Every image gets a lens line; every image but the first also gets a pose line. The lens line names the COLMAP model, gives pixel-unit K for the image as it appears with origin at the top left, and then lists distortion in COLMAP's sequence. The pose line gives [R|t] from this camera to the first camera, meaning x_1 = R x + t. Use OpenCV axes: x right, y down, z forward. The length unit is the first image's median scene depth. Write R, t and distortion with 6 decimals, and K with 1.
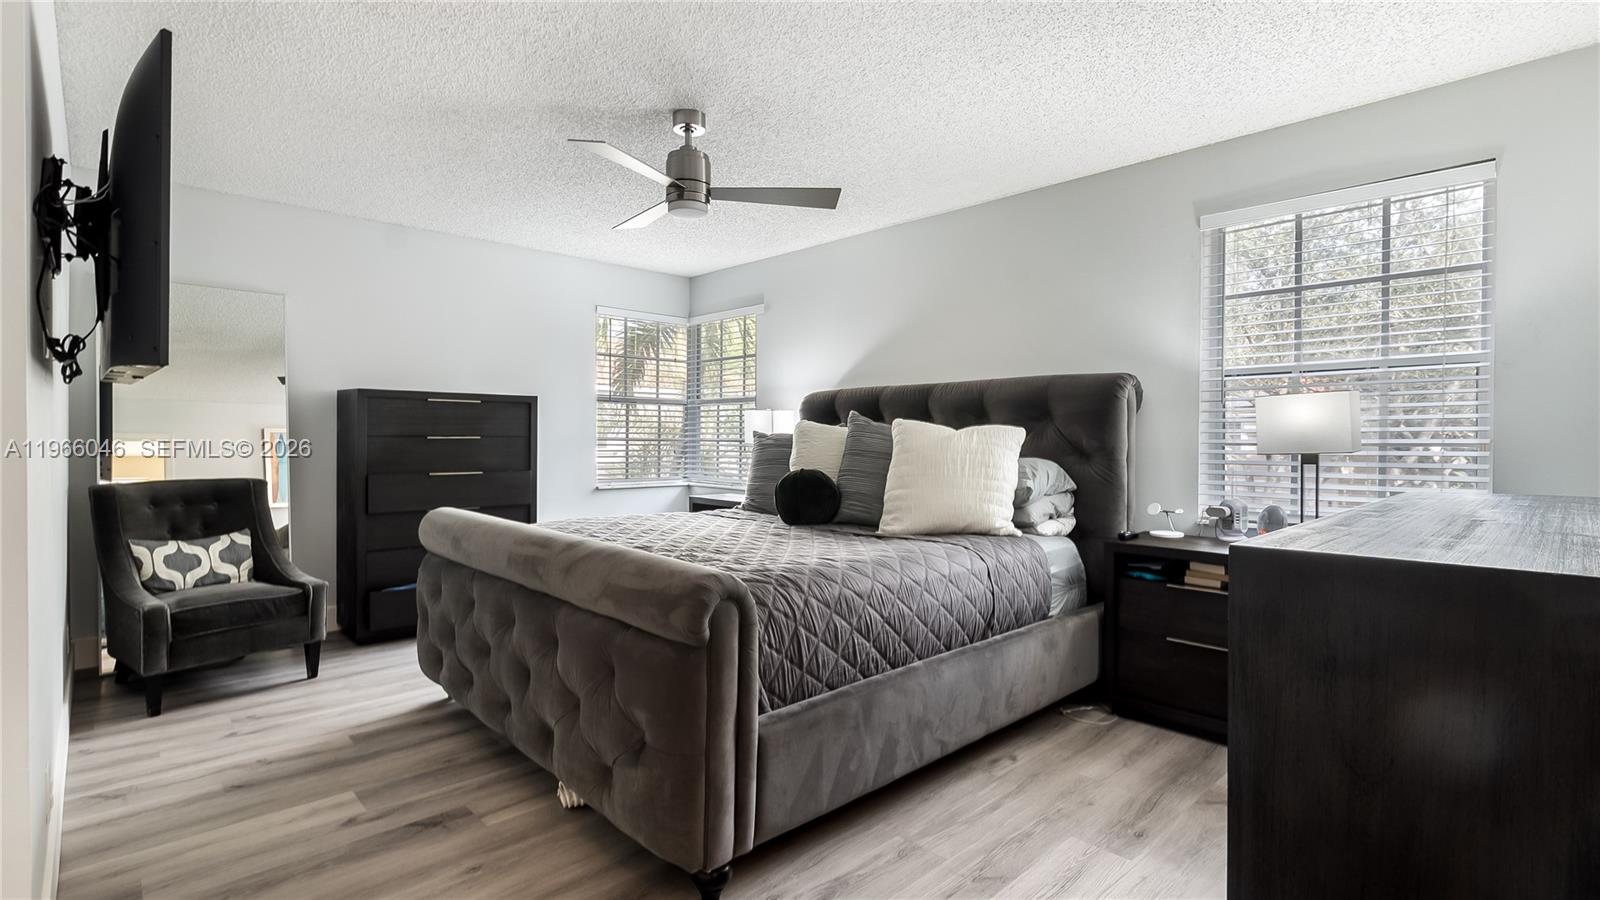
lens RADIAL K [[744.1, 0, 799.4], [0, 744.1, 438.8], [0, 0, 1]] dist [-0.001913, -0.000410]
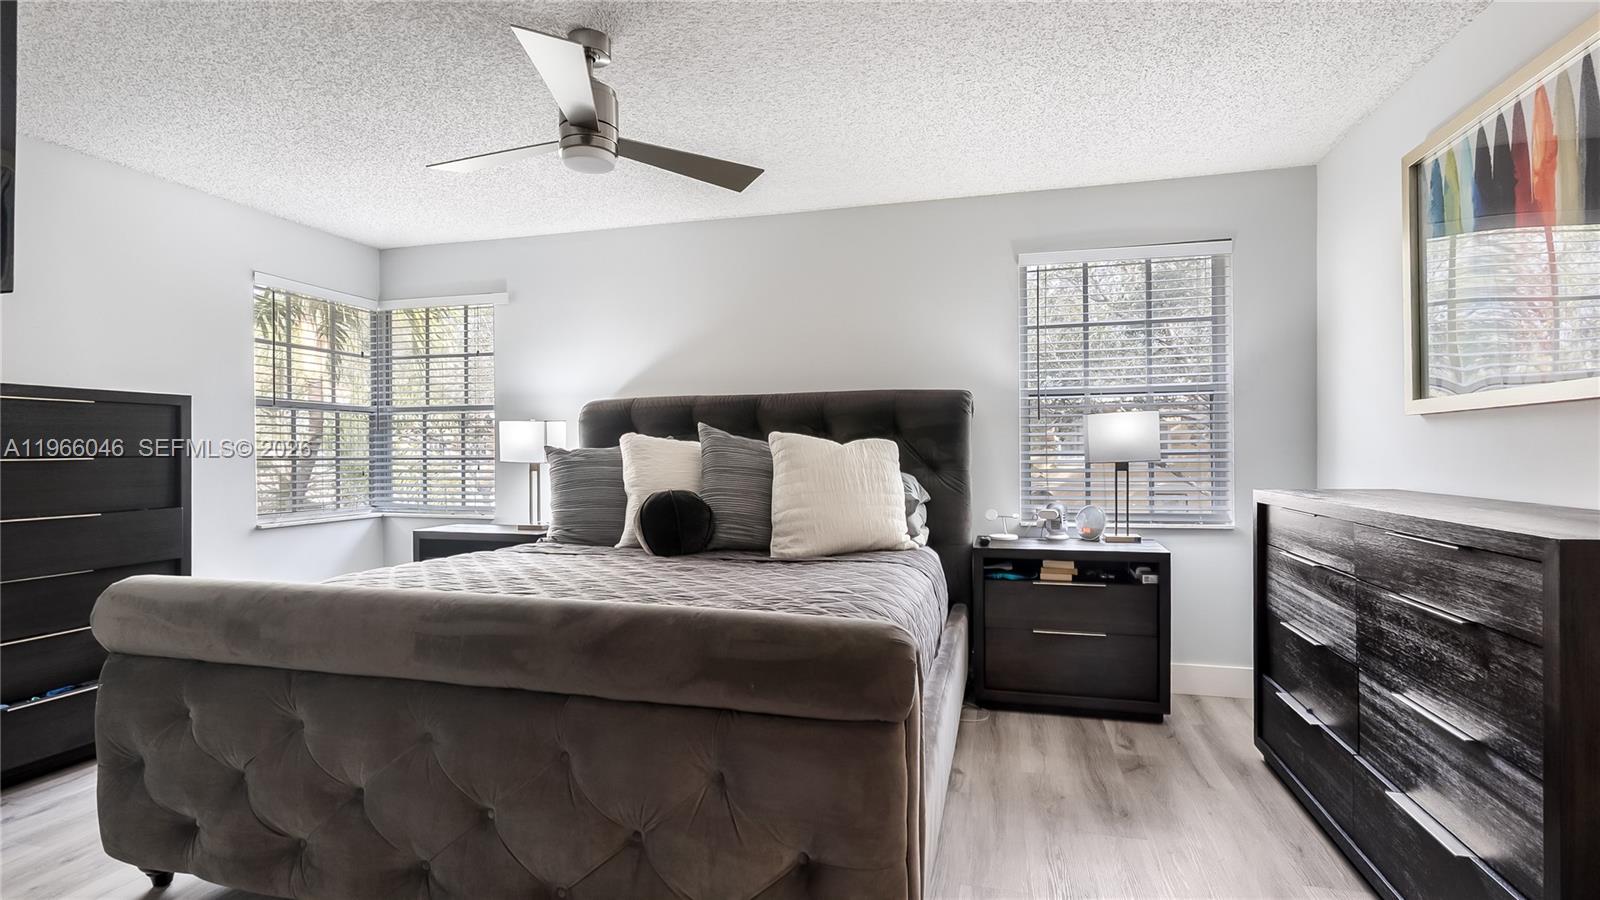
lens RADIAL K [[746.3, 0, 803.0], [0, 746.3, 449.1], [0, 0, 1]] dist [-0.003278, -0.001008]
pose [[0.852903, -0.007823, 0.522011, -0.330044], [0.010461, 0.999943, -0.002106, -0.003285], [-0.521965, 0.007257, 0.852936, 0.200510]]
